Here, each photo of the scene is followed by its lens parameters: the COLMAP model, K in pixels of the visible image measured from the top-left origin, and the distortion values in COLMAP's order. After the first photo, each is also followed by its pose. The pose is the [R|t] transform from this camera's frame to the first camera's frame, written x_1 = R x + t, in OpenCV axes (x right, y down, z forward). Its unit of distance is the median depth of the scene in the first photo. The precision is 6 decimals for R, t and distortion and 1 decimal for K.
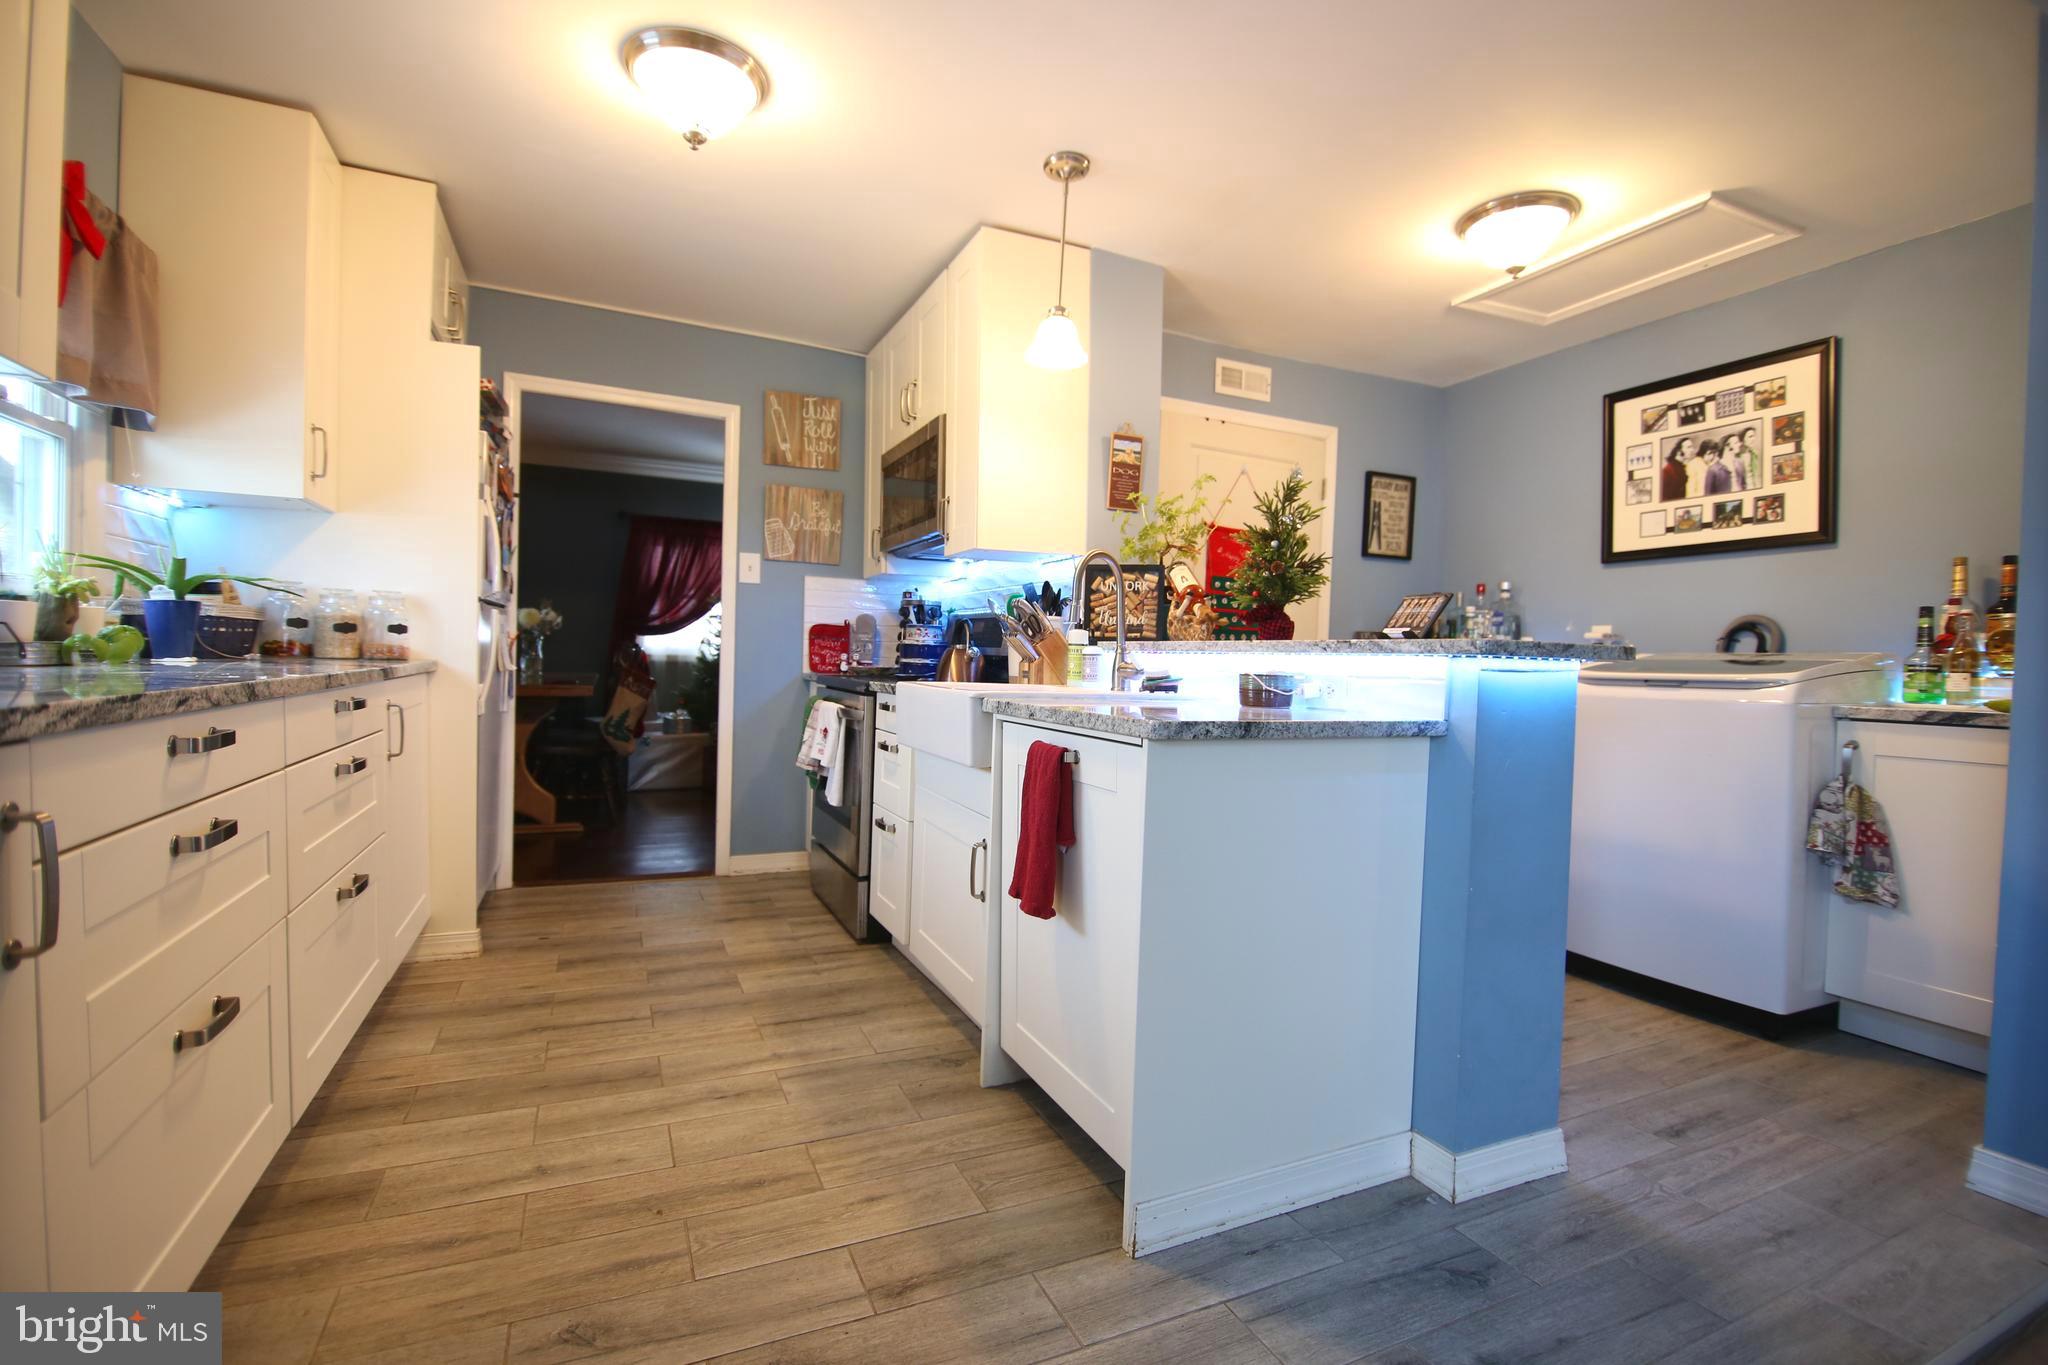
lens RADIAL K [[910.7, 0, 1022.6], [0, 910.7, 679.6], [0, 0, 1]] dist [-0.002979, -0.009937]
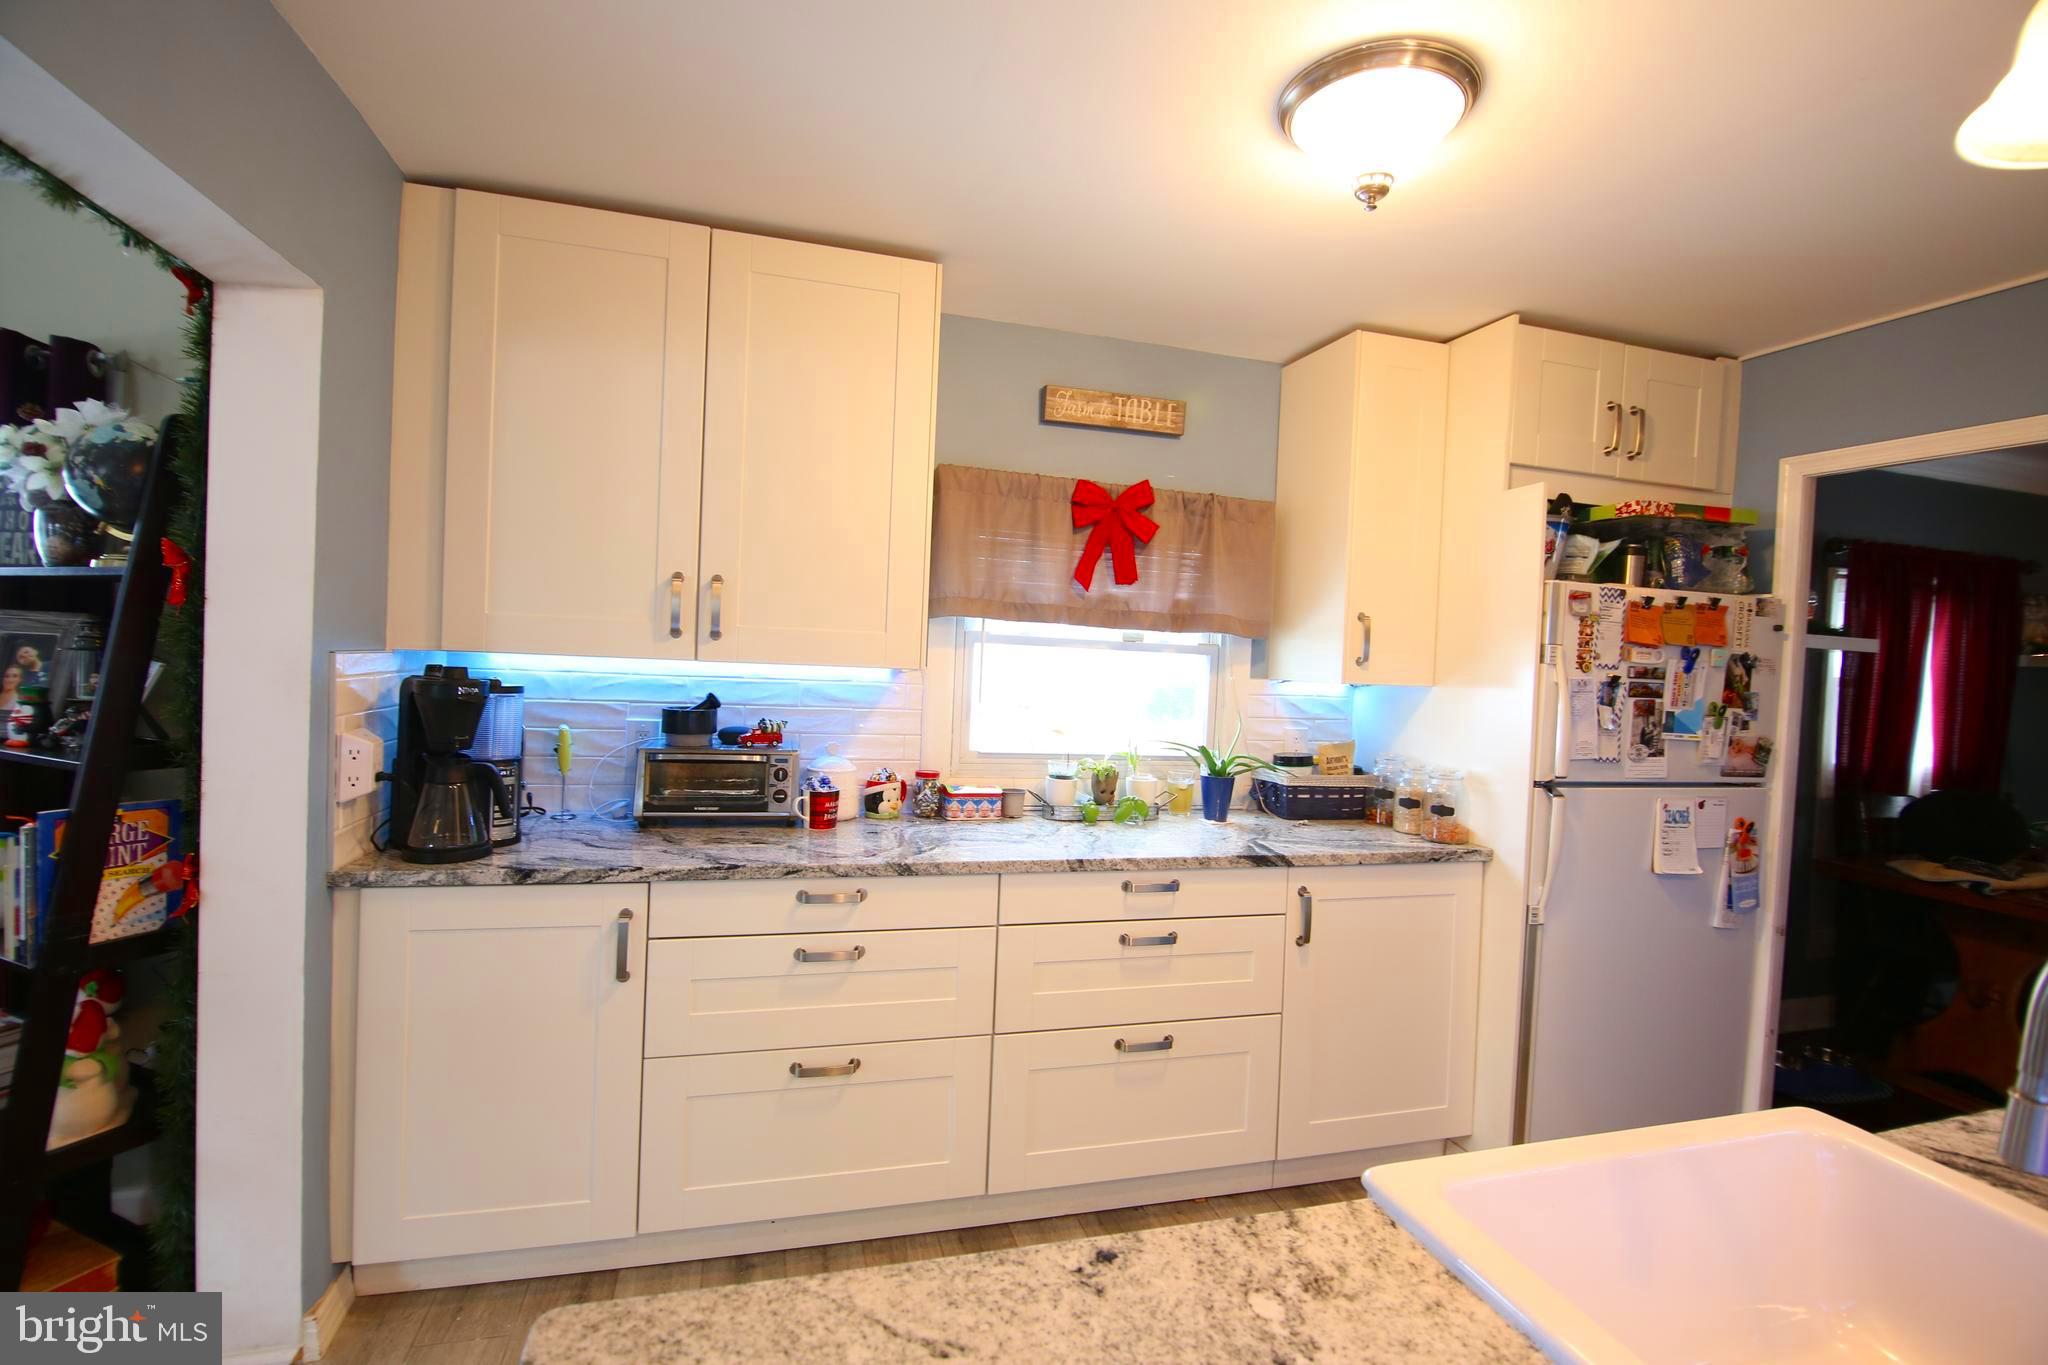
lens RADIAL K [[910.7, 0, 1022.6], [0, 910.7, 679.6], [0, 0, 1]] dist [-0.002979, -0.009937]
pose [[-0.152657, -0.008963, -0.988239, 0.253095], [-0.074117, 0.997247, 0.002404, -0.131212], [0.985496, 0.073612, -0.152901, 0.573970]]
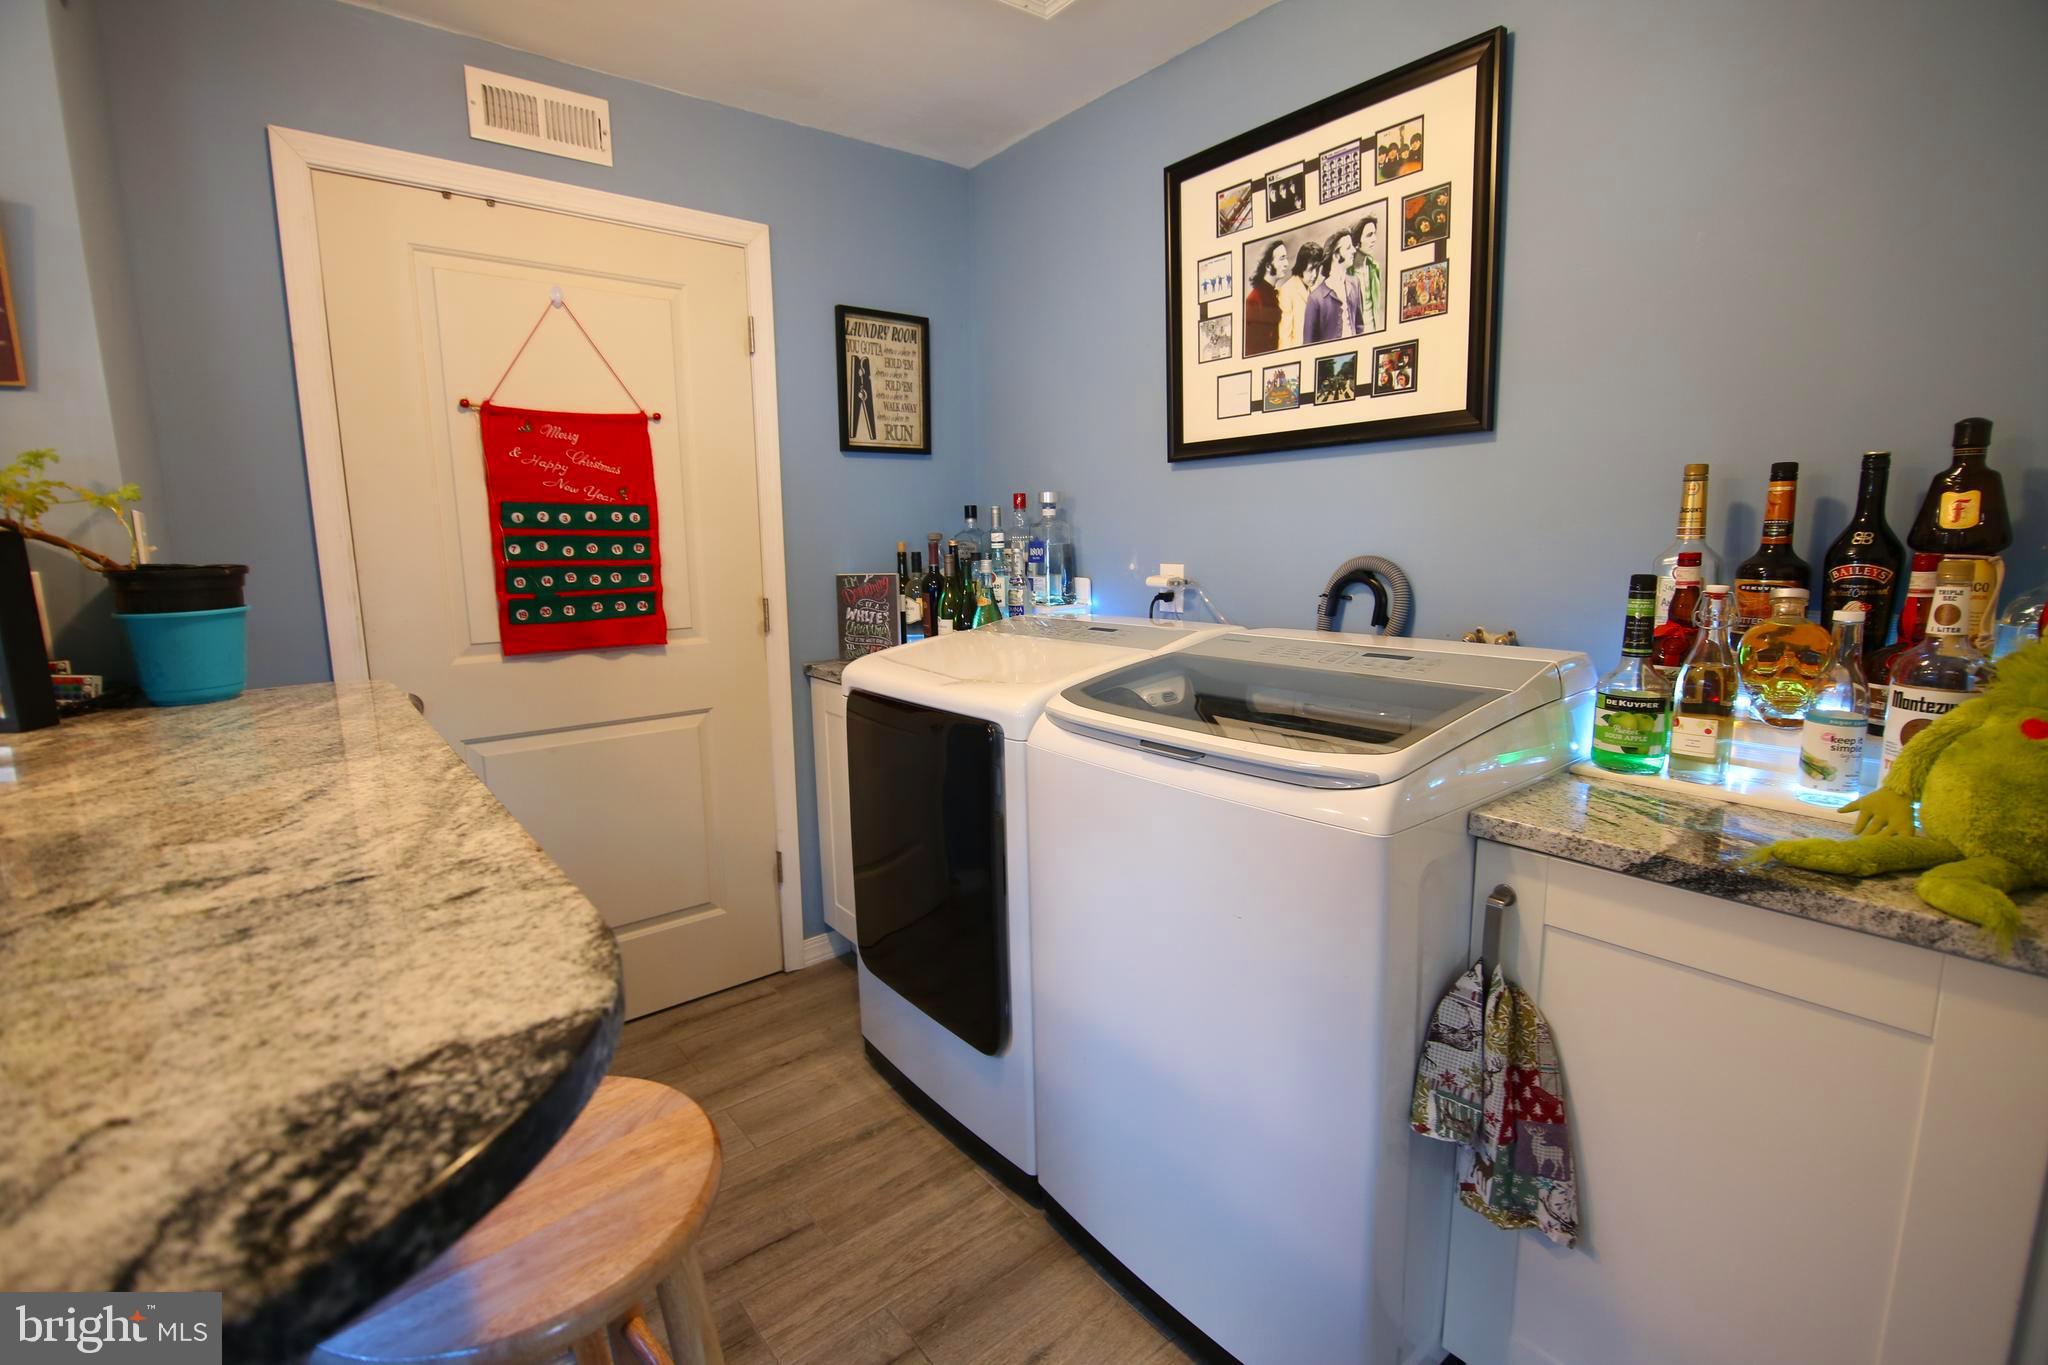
lens RADIAL K [[910.1, 0, 1022.2], [0, 910.1, 681.4], [0, 0, 1]] dist [-0.007986, -0.008542]
pose [[0.967490, -0.082461, 0.239089, 0.432394], [0.047449, 0.987749, 0.148664, -0.087782], [-0.248419, -0.132487, 0.959549, 0.469923]]
